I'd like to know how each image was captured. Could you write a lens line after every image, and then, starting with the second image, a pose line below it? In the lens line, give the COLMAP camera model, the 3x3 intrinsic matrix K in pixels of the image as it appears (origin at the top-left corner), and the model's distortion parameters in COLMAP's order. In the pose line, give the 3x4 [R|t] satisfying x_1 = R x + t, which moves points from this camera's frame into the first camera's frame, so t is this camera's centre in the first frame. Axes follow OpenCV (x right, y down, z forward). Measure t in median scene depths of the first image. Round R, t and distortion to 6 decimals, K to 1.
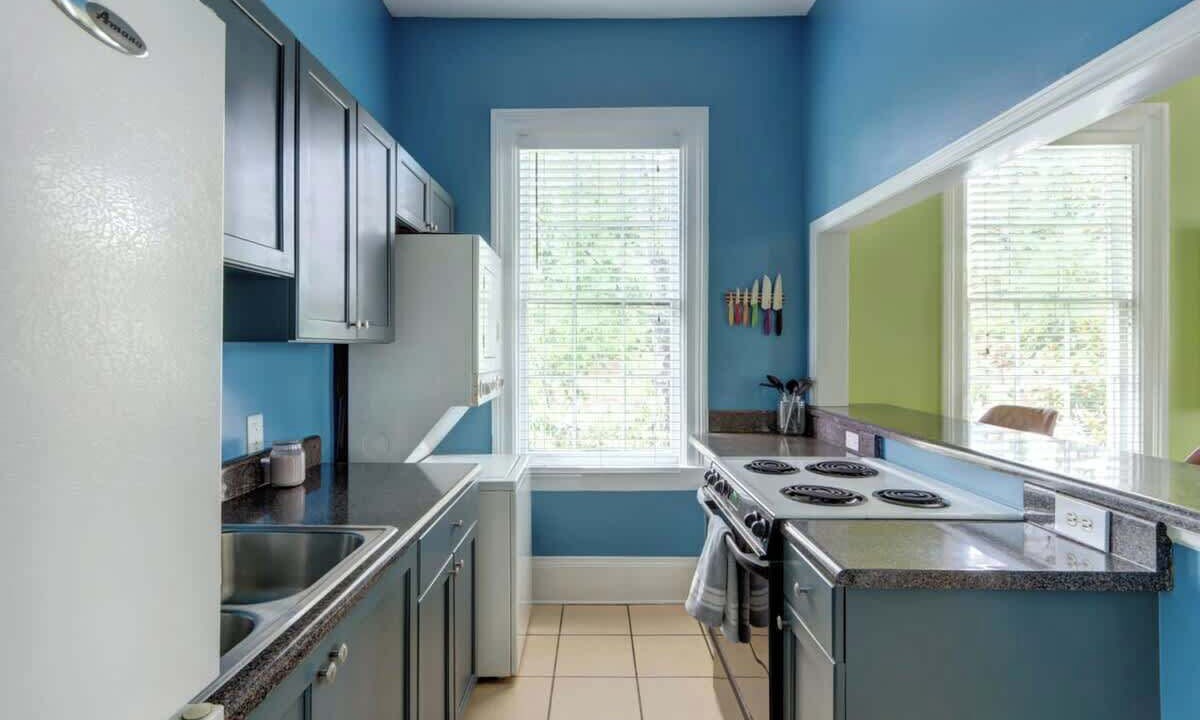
lens RADIAL K [[548.5, 0, 600.2], [0, 548.5, 351.5], [0, 0, 1]] dist [-0.005377, 0.001063]
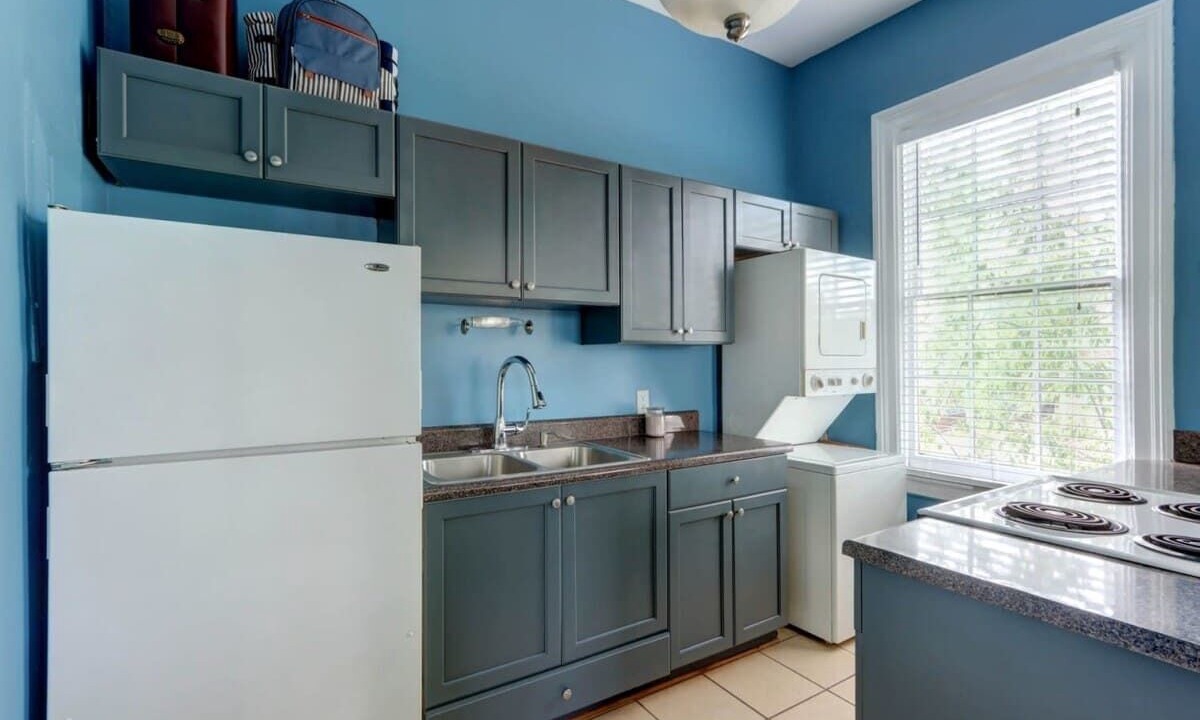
lens RADIAL K [[548.5, 0, 595.7], [0, 548.5, 361.7], [0, 0, 1]] dist [-0.005377, 0.001063]
pose [[0.545422, 0.000301, -0.838161, 0.381755], [0.003527, 0.999990, 0.002654, 0.016098], [0.838154, -0.004404, 0.545416, 0.000160]]
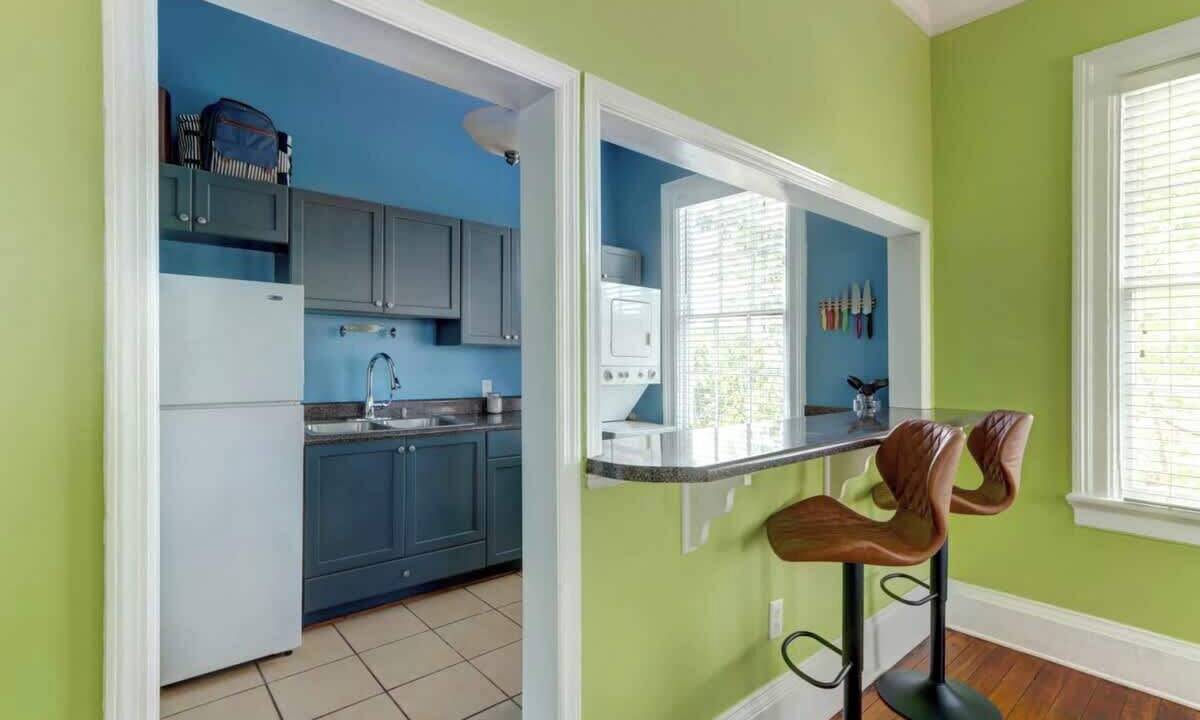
lens RADIAL K [[551.7, 0, 611.1], [0, 551.7, 365.9], [0, 0, 1]] dist [0.002185, -0.000020]
pose [[0.678750, 0.017810, -0.734154, 0.779807], [-0.012652, 0.999841, 0.012558, 0.016165], [0.734260, 0.000765, 0.678867, -0.080262]]
